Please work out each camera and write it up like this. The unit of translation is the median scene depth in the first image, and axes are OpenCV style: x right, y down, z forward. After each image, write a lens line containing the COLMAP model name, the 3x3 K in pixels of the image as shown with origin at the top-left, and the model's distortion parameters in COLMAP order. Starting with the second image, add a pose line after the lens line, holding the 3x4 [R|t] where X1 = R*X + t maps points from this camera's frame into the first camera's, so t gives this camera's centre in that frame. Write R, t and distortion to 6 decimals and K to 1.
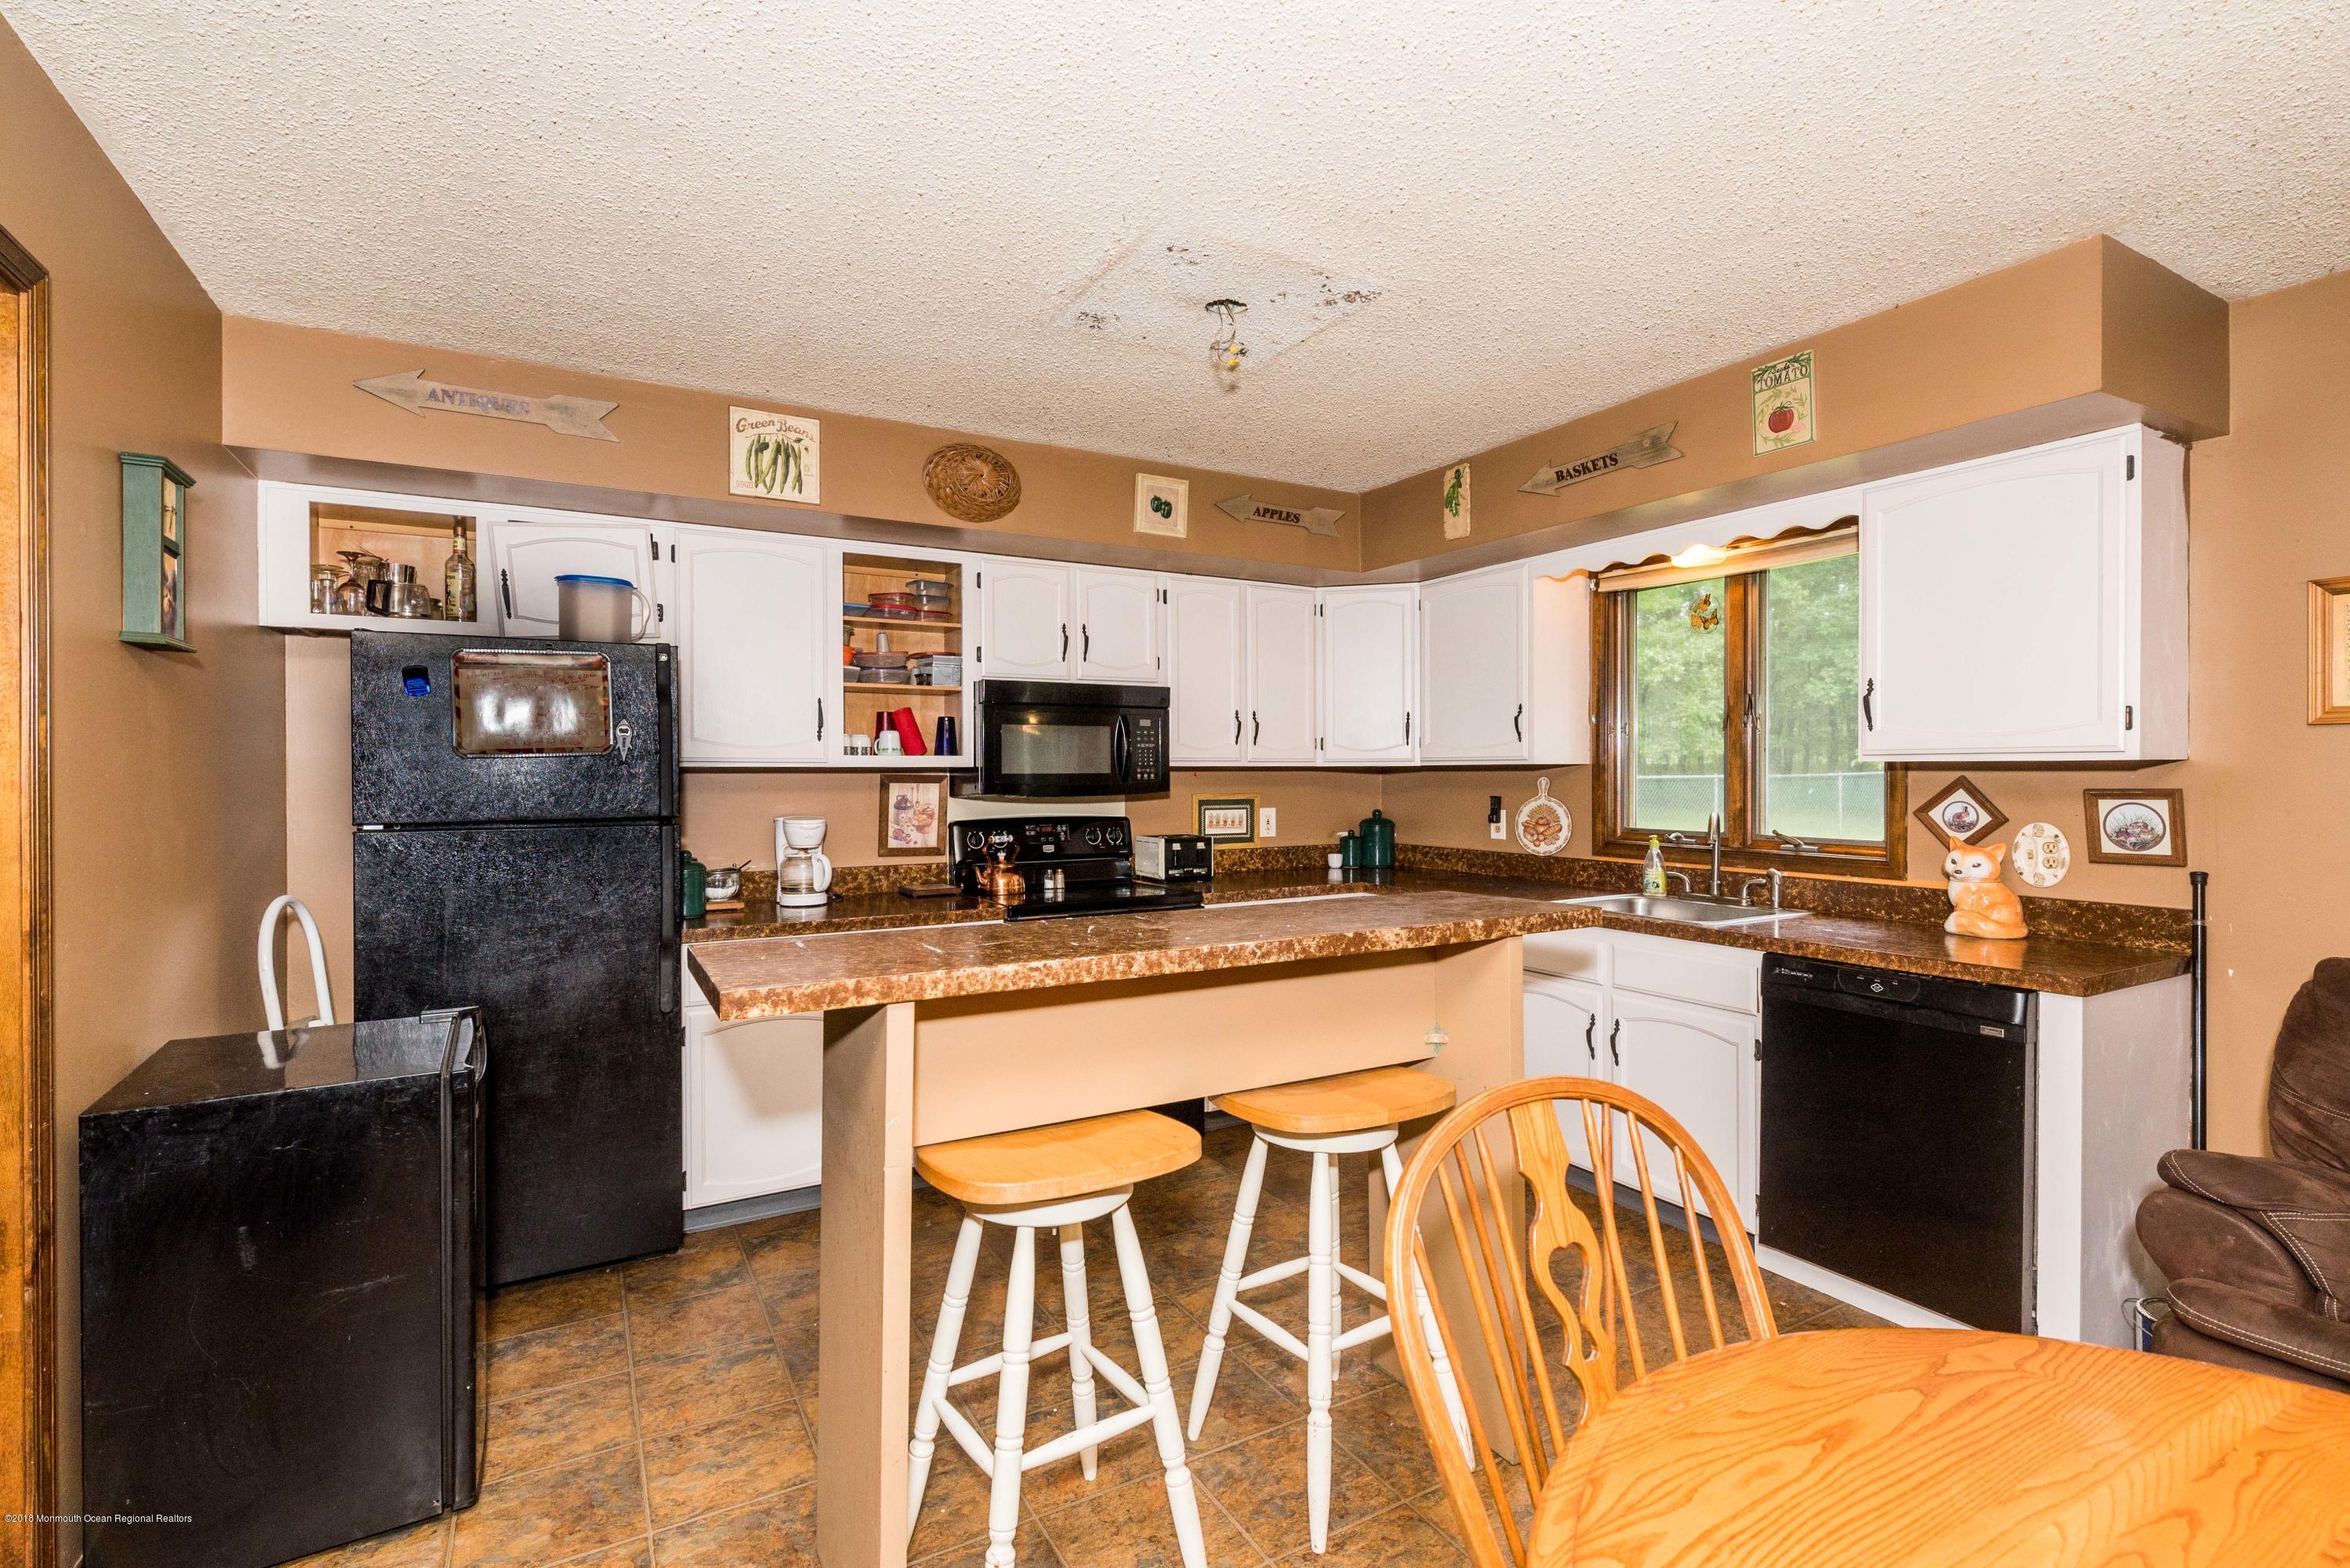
lens RADIAL K [[1057.7, 0, 1146.7], [0, 1057.7, 782.6], [0, 0, 1]] dist [-0.001237, -0.006450]
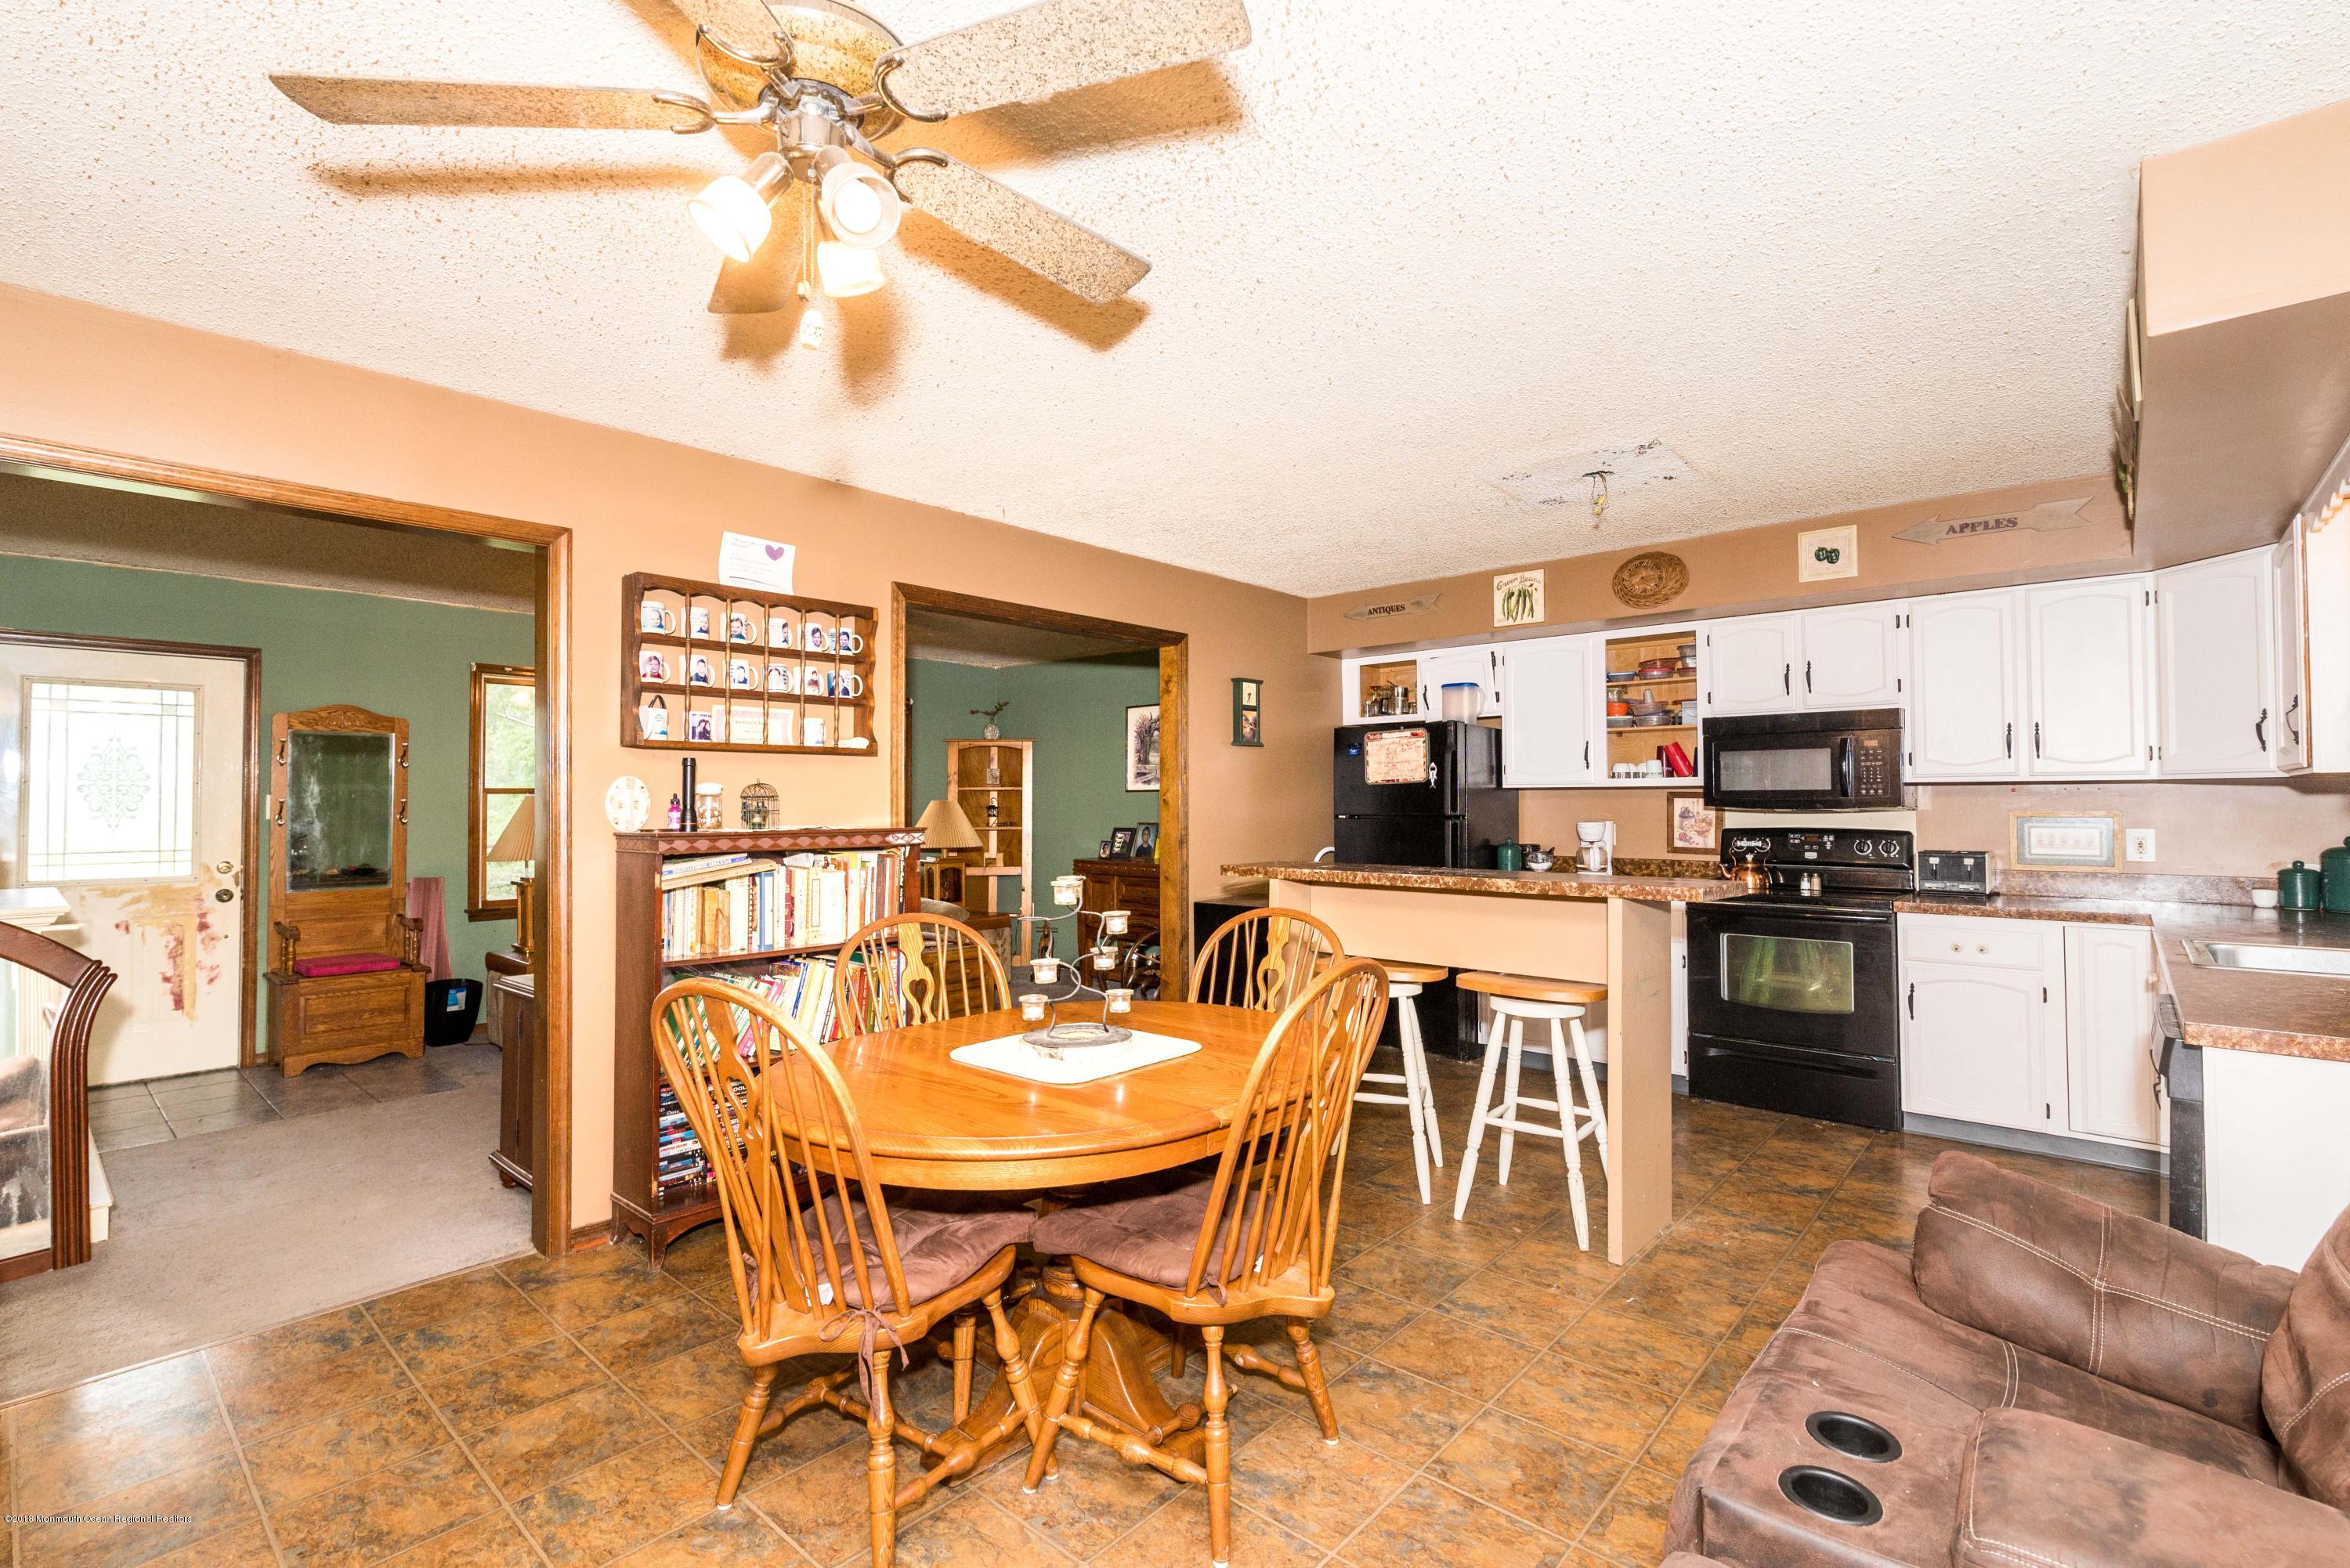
lens RADIAL K [[1041.1, 0, 1175.0], [0, 1041.1, 784.0], [0, 0, 1]] dist [0.005590, 0.000345]
pose [[0.326240, -0.012573, -0.945203, 0.828570], [-0.004607, 0.999879, -0.014890, 0.005222], [0.945276, 0.009213, 0.326143, -0.026666]]
